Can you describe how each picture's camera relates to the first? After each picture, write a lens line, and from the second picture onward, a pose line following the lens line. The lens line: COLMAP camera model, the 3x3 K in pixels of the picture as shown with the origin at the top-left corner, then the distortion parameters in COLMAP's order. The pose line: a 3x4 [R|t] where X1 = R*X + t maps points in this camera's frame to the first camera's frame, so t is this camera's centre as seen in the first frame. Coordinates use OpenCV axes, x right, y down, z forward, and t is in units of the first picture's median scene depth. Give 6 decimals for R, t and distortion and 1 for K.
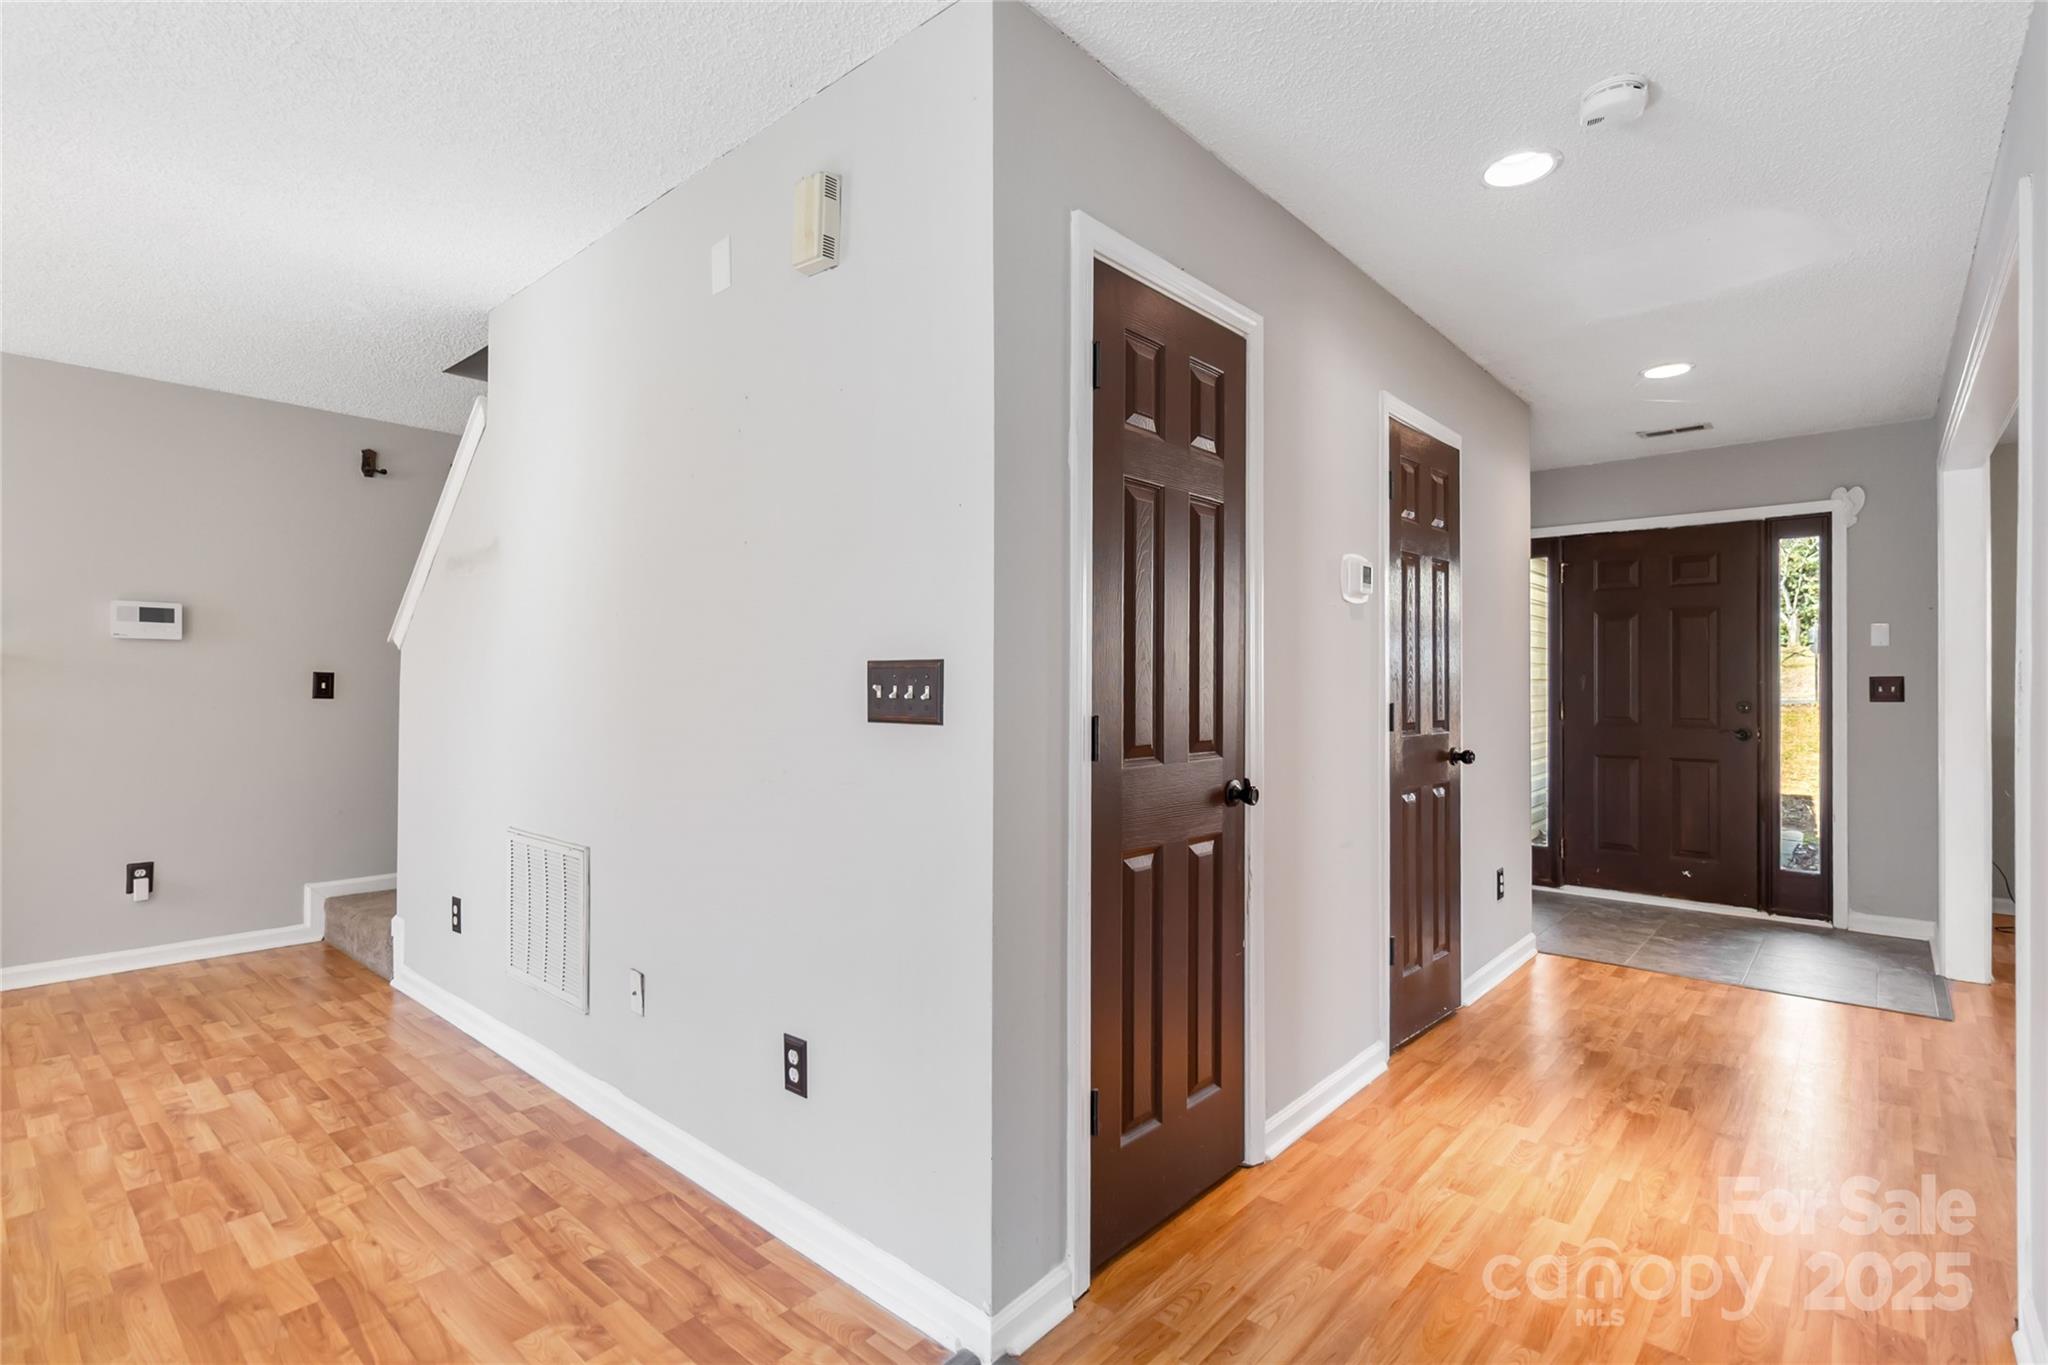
lens RADIAL K [[950.2, 0, 1067.3], [0, 950.2, 672.4], [0, 0, 1]] dist [0.003573, -0.000051]
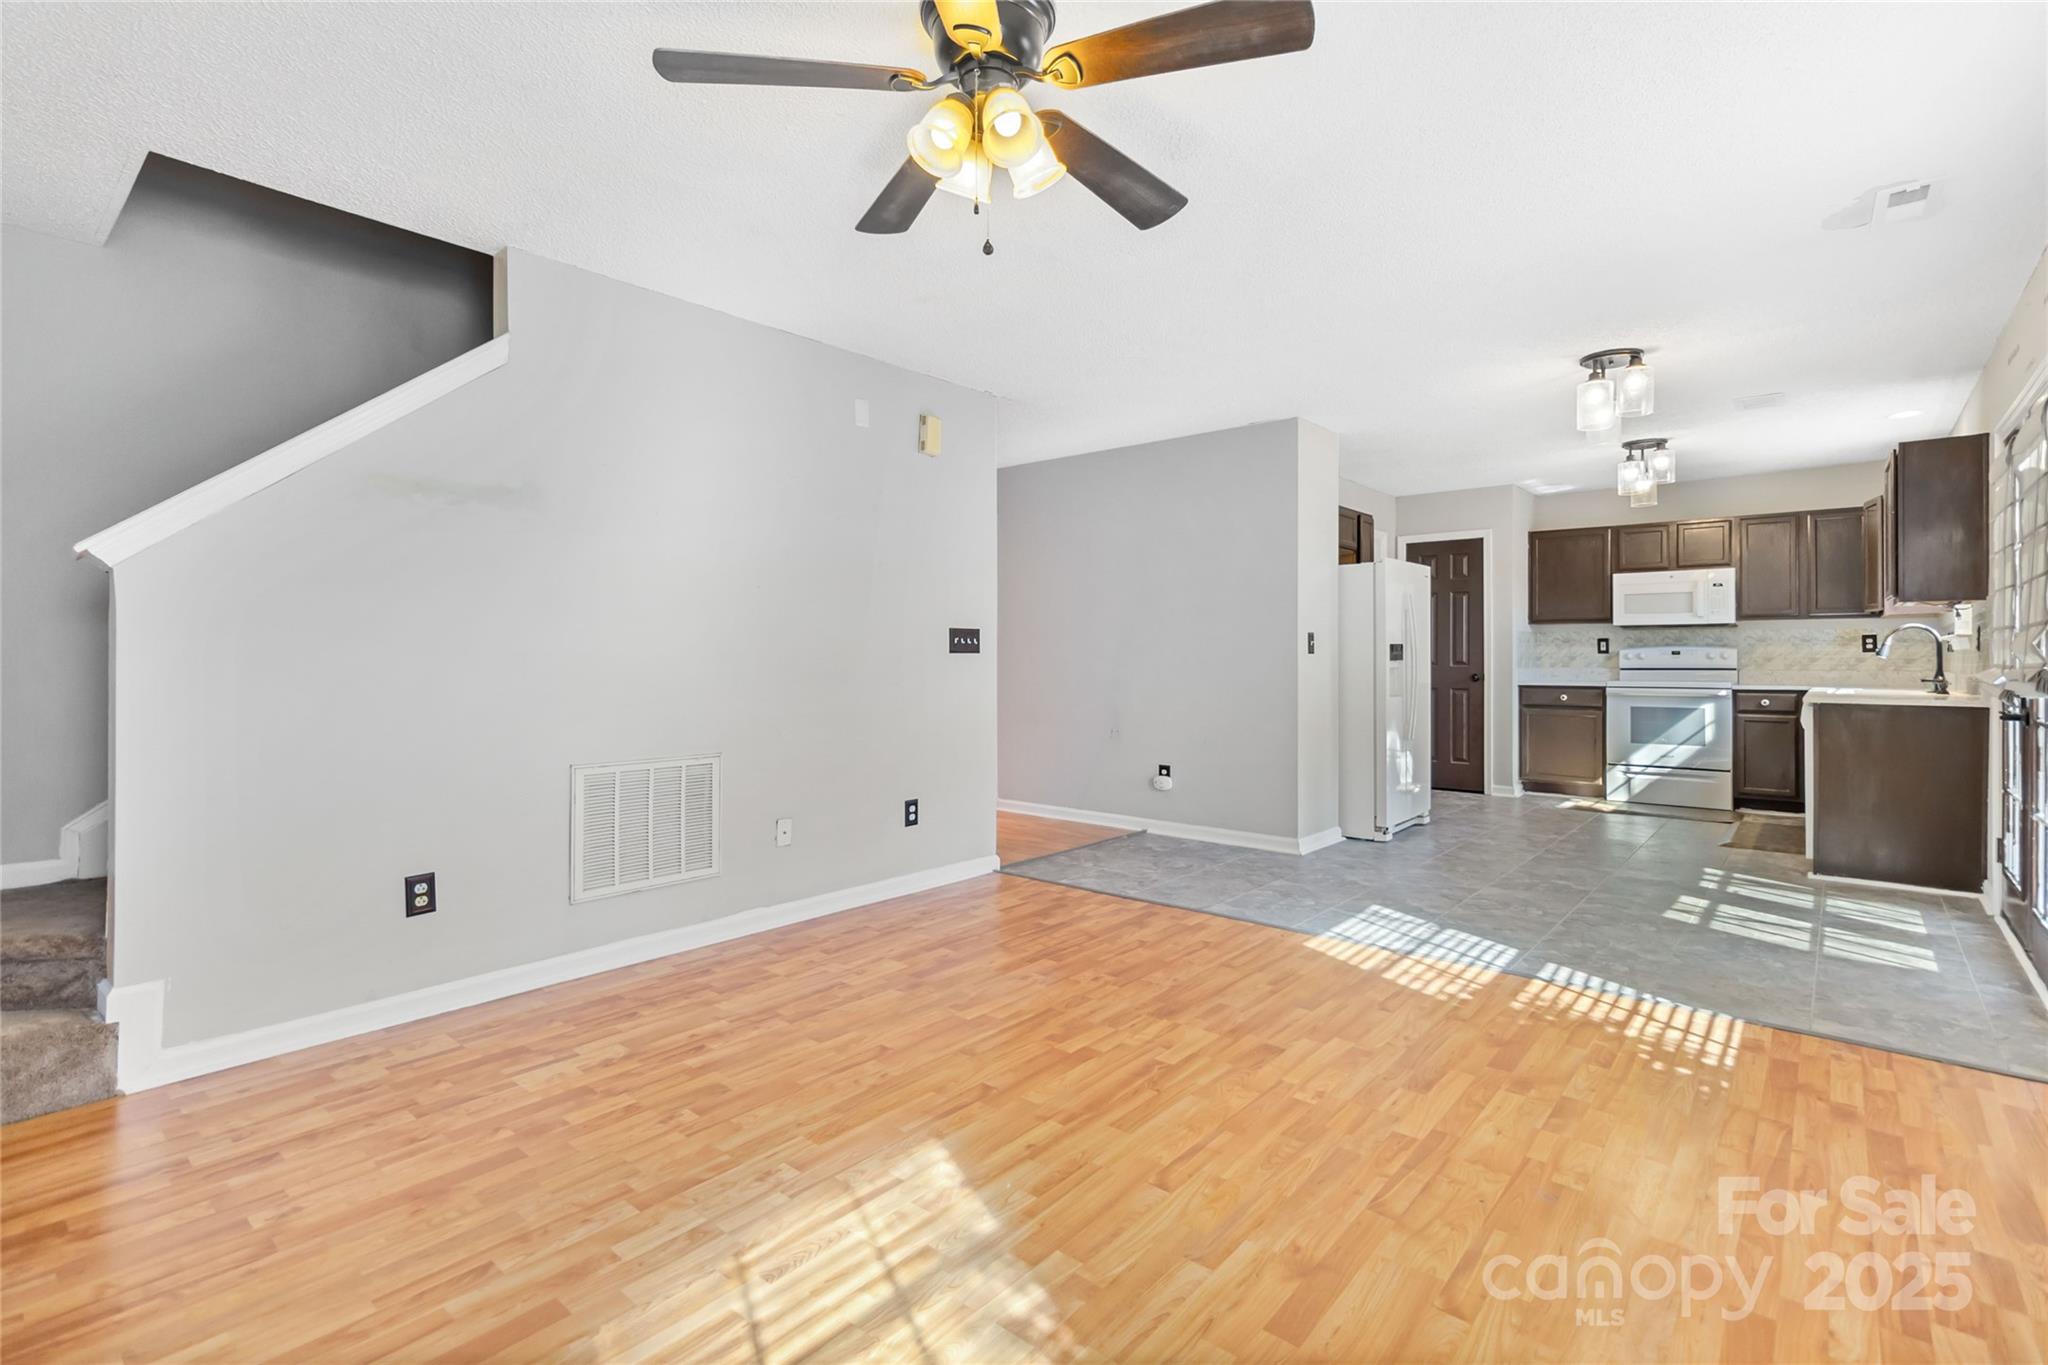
lens RADIAL K [[950.2, 0, 1031.1], [0, 950.2, 660.8], [0, 0, 1]] dist [0.003573, -0.000051]
pose [[0.009664, -0.002998, 0.999949, -2.145726], [-0.008705, 0.999957, 0.003082, 0.049857], [-0.999915, -0.008734, 0.009638, 0.628530]]
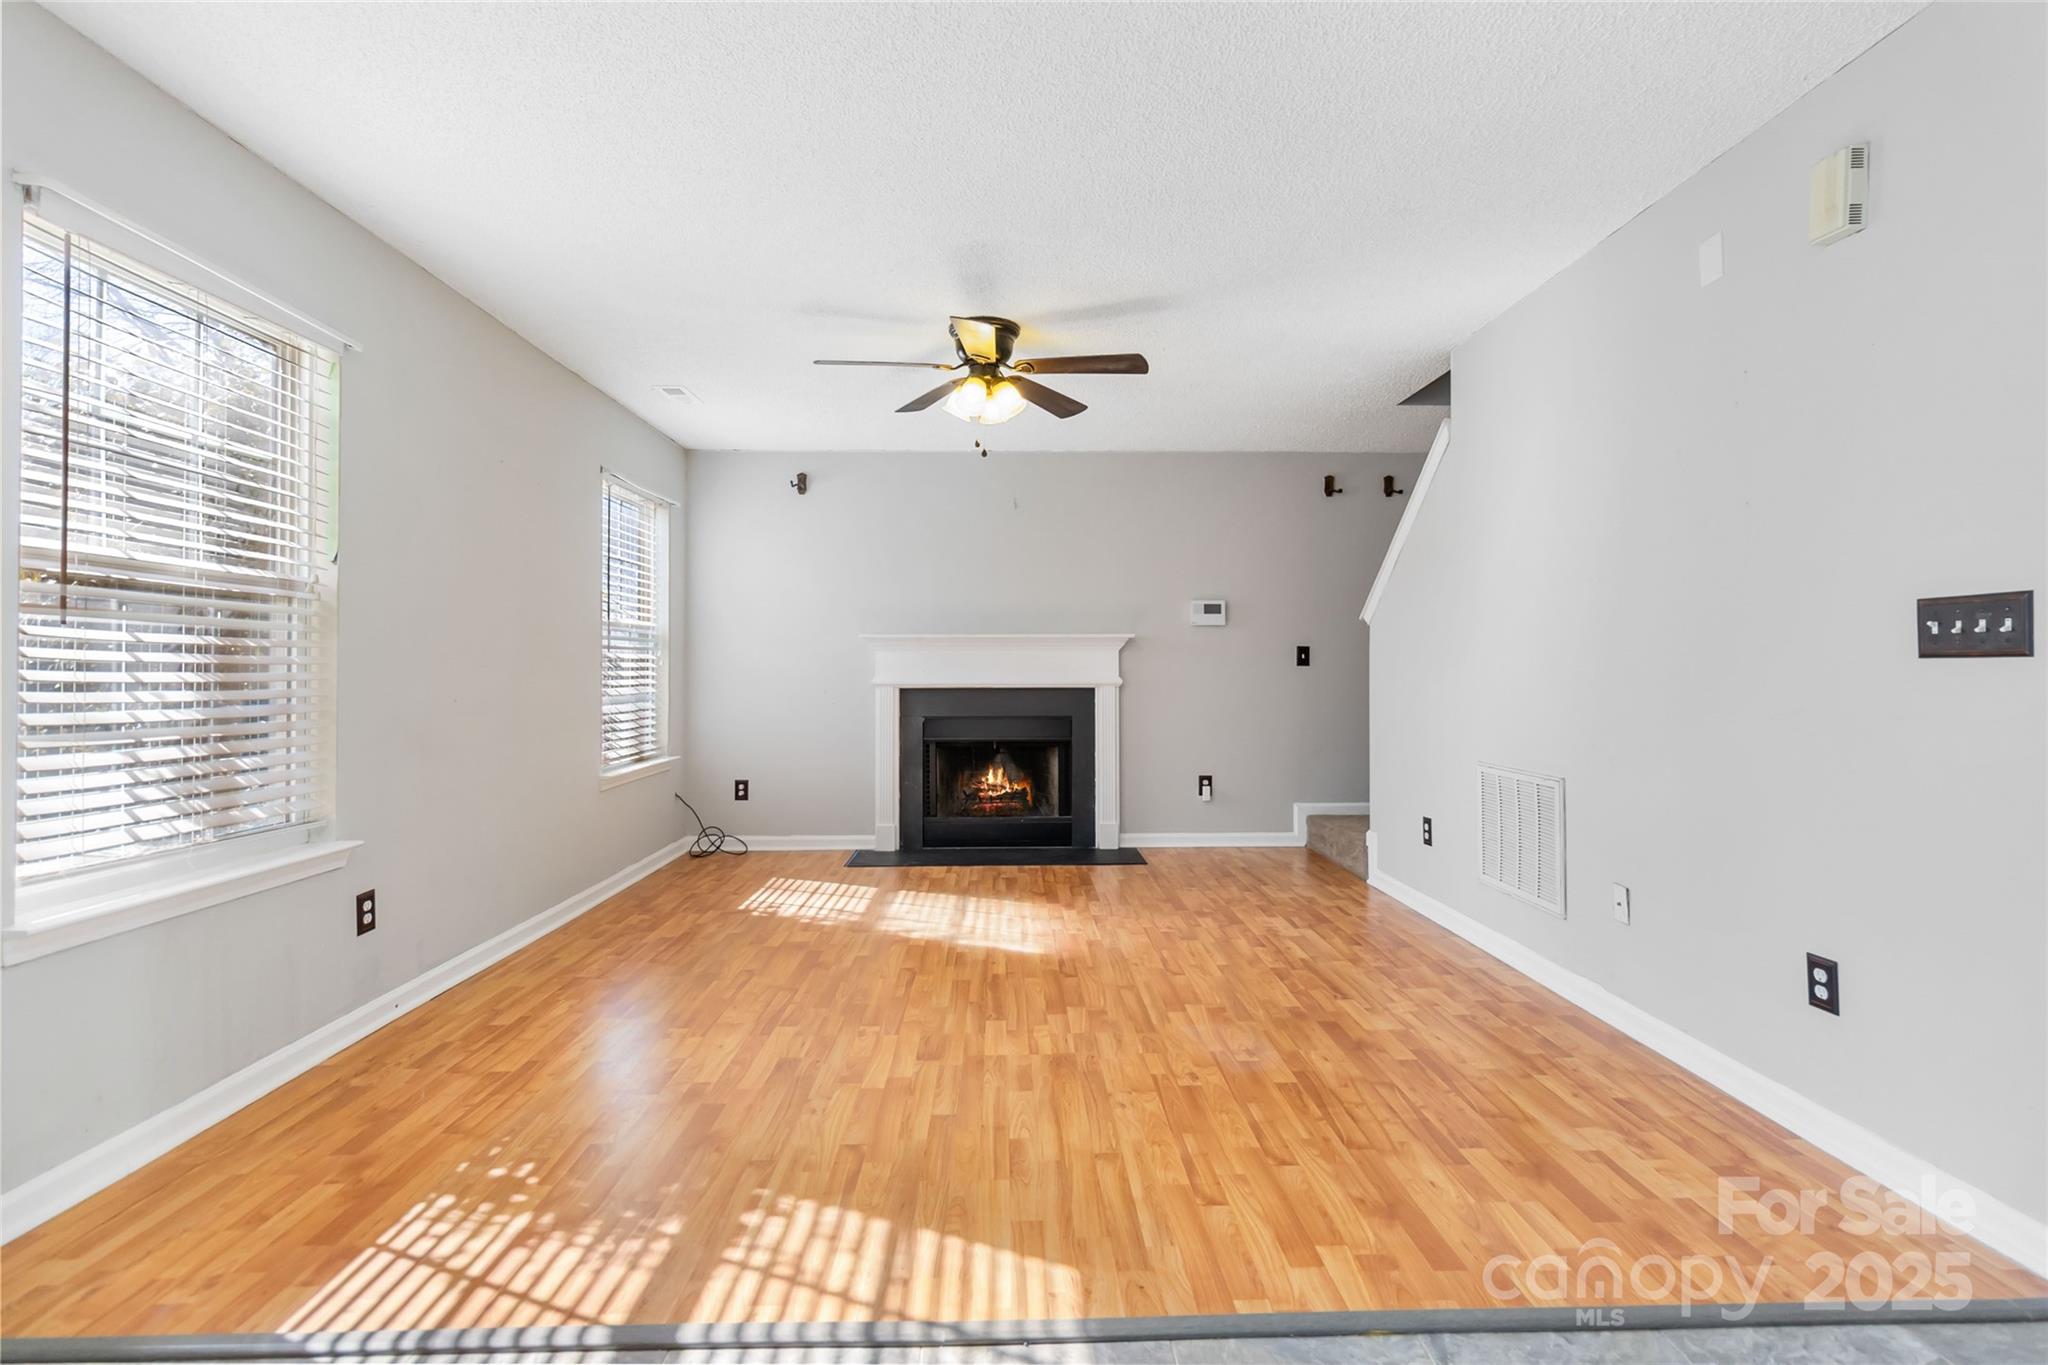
lens RADIAL K [[950.2, 0, 1050.9], [0, 950.2, 650.5], [0, 0, 1]] dist [0.003573, -0.000051]
pose [[0.675846, -0.016171, -0.736865, -0.066655], [0.009107, 0.999866, -0.013589, 0.039369], [0.736986, 0.002474, 0.675903, -0.316087]]
